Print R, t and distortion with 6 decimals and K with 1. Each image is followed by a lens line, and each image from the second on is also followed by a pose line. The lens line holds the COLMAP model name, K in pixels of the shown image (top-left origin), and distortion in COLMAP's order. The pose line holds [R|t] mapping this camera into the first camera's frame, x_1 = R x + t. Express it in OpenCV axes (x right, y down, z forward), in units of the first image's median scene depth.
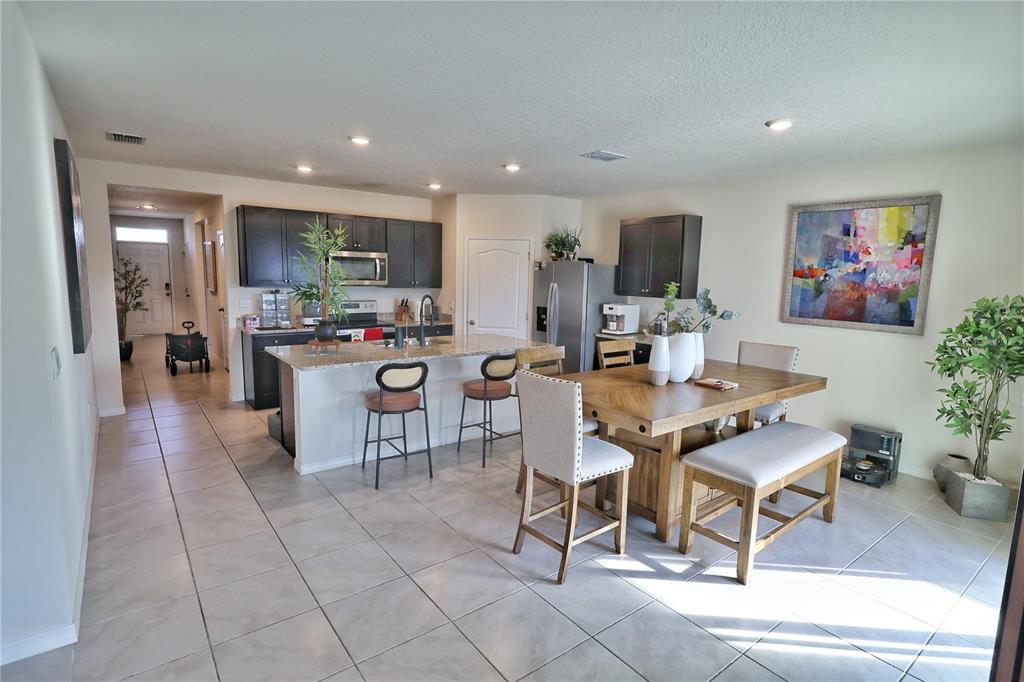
lens RADIAL K [[509.8, 0, 509.7], [0, 509.8, 342.5], [0, 0, 1]] dist [-0.002664, 0.002123]
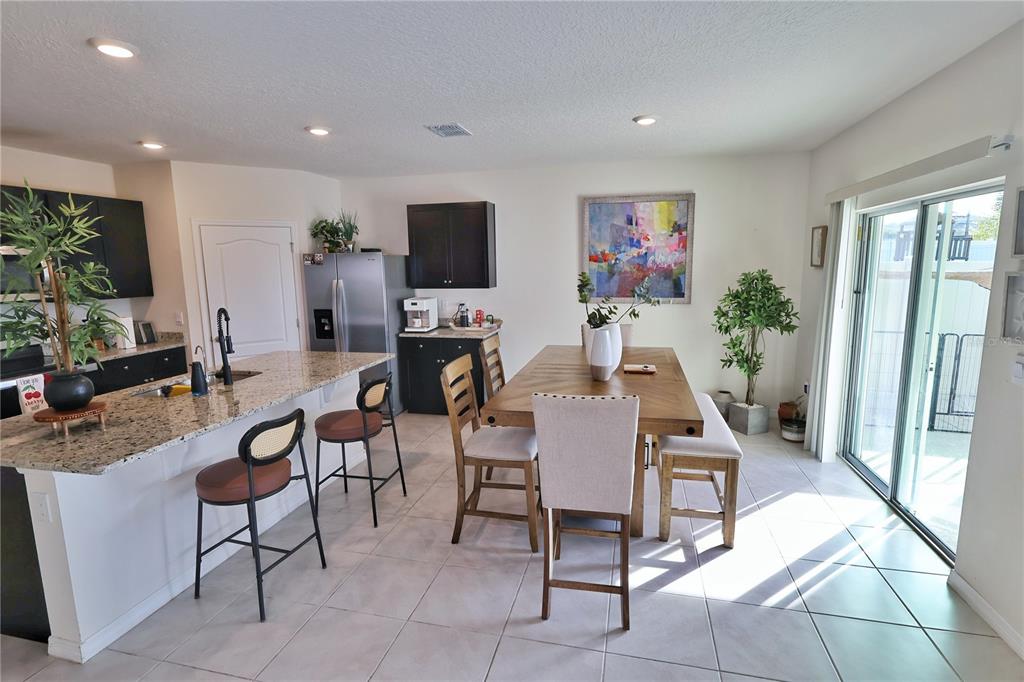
lens RADIAL K [[509.8, 0, 514.5], [0, 509.8, 340.0], [0, 0, 1]] dist [-0.002664, 0.002123]
pose [[0.777590, -0.131538, 0.614859, -0.282197], [0.119051, 0.990985, 0.061444, -0.047561], [-0.617399, 0.025421, 0.786240, 0.234143]]
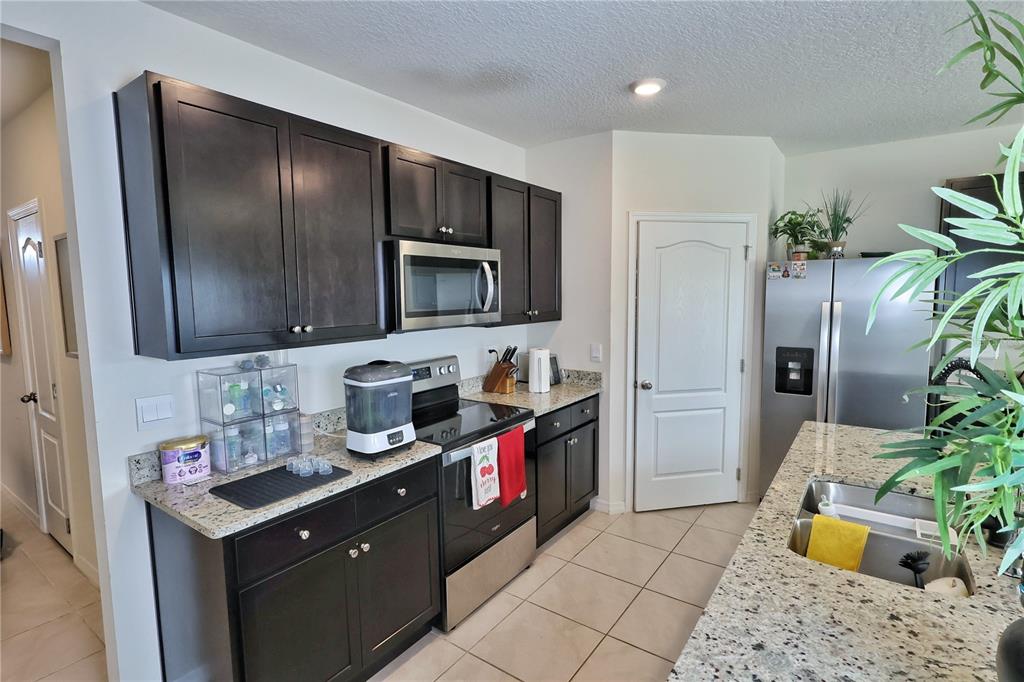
lens RADIAL K [[509.8, 0, 512.4], [0, 509.8, 342.5], [0, 0, 1]] dist [-0.002664, 0.002123]
pose [[0.955668, -0.066119, 0.286928, -0.498783], [0.074773, 0.997014, -0.019295, -0.118662], [-0.284796, 0.039894, 0.957758, 0.799391]]
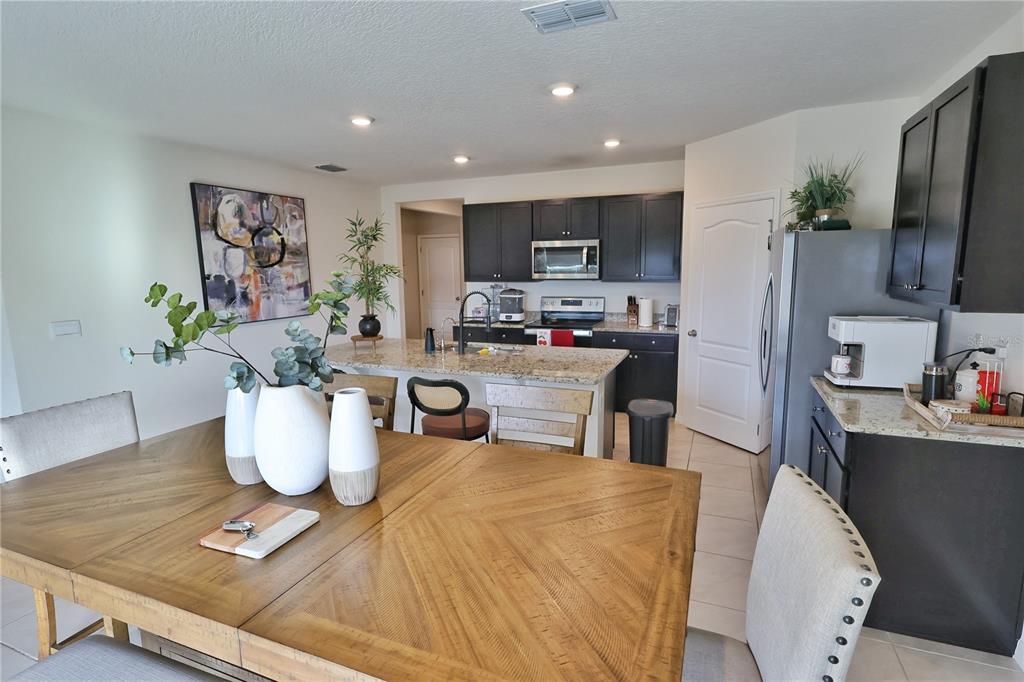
lens RADIAL K [[509.8, 0, 506.9], [0, 509.8, 339.8], [0, 0, 1]] dist [-0.002664, 0.002123]
pose [[0.495646, 0.094003, -0.863423, 0.558486], [-0.089016, 0.994389, 0.057162, -0.068311], [0.863951, 0.048526, 0.501232, 0.654012]]
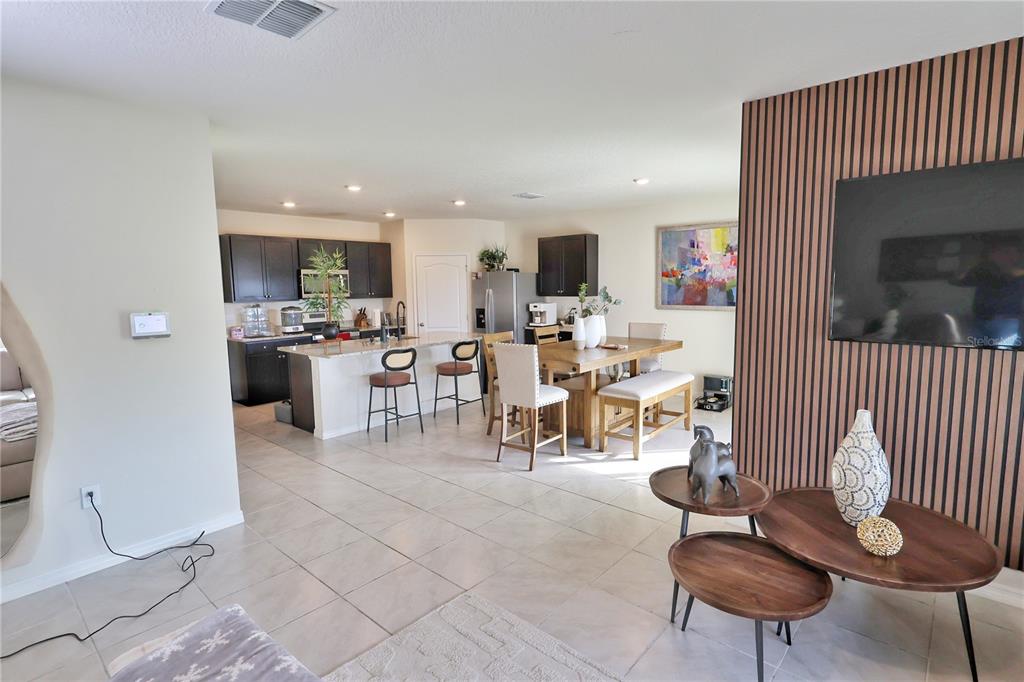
lens RADIAL K [[509.8, 0, 511.1], [0, 509.8, 340.8], [0, 0, 1]] dist [-0.002664, 0.002123]
pose [[0.981747, -0.060081, 0.180454, -0.126930], [0.063899, 0.997837, -0.015411, 0.045297], [-0.179138, 0.026661, 0.983463, -0.325155]]
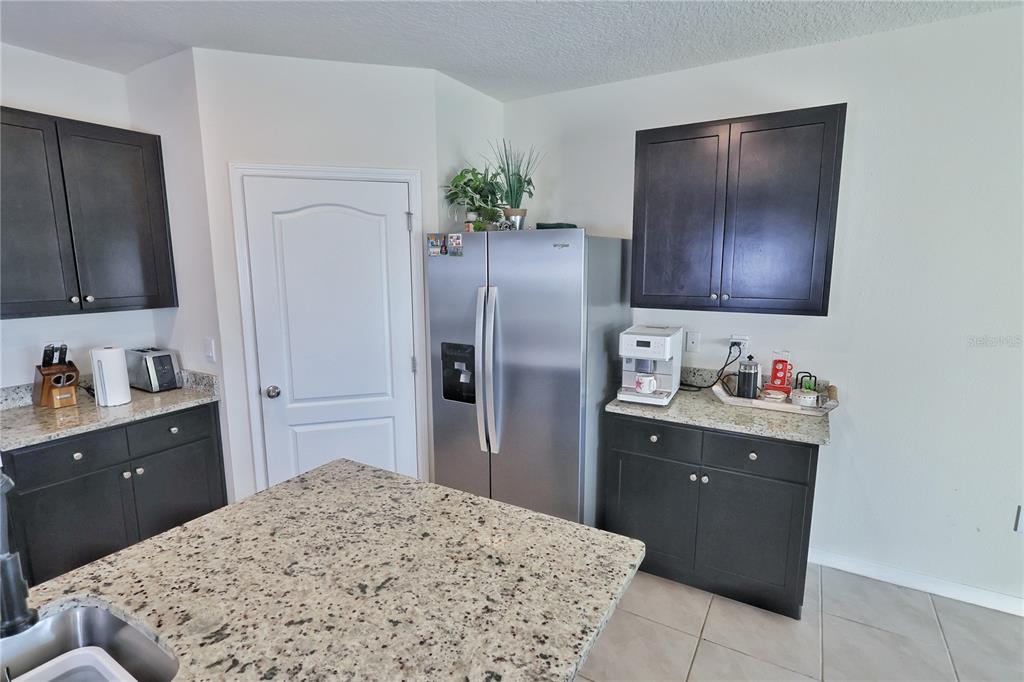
lens RADIAL K [[509.8, 0, 515.9], [0, 509.8, 340.4], [0, 0, 1]] dist [-0.002664, 0.002123]
pose [[0.926822, -0.086409, 0.365423, -0.058836], [0.075064, 0.996155, 0.045169, -0.120080], [-0.367921, -0.014433, 0.929745, 0.822742]]
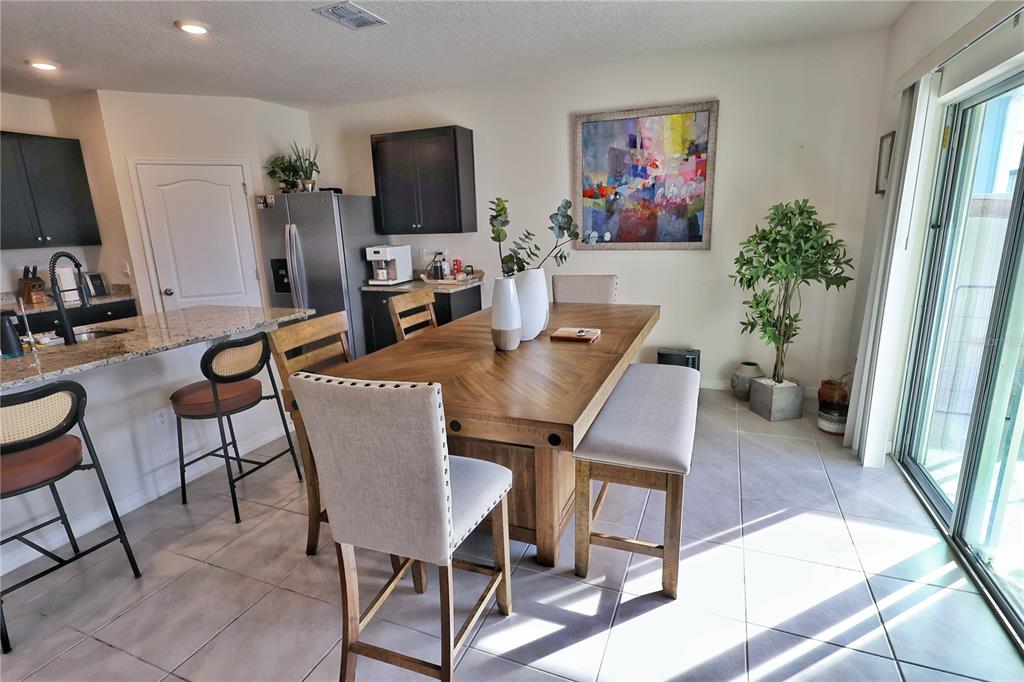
lens RADIAL K [[509.8, 0, 513.7], [0, 509.8, 343.2], [0, 0, 1]] dist [-0.002664, 0.002123]
pose [[0.863195, -0.168345, 0.475977, -0.017703], [0.119897, 0.984153, 0.130642, -0.008999], [-0.490427, -0.055702, 0.869700, 0.272129]]
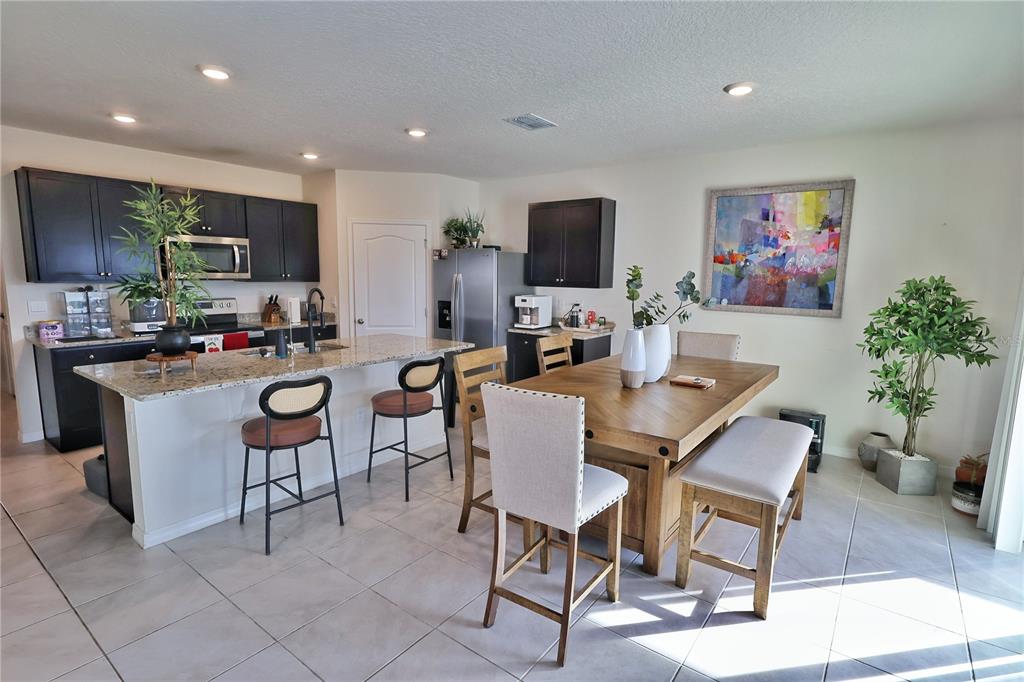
lens RADIAL K [[509.8, 0, 511.9], [0, 509.8, 341.1], [0, 0, 1]] dist [-0.002664, 0.002123]
pose [[0.964043, -0.045418, 0.261837, -0.079689], [0.043817, 0.998968, 0.011950, -0.007909], [-0.262109, -0.000047, 0.965038, 0.162667]]
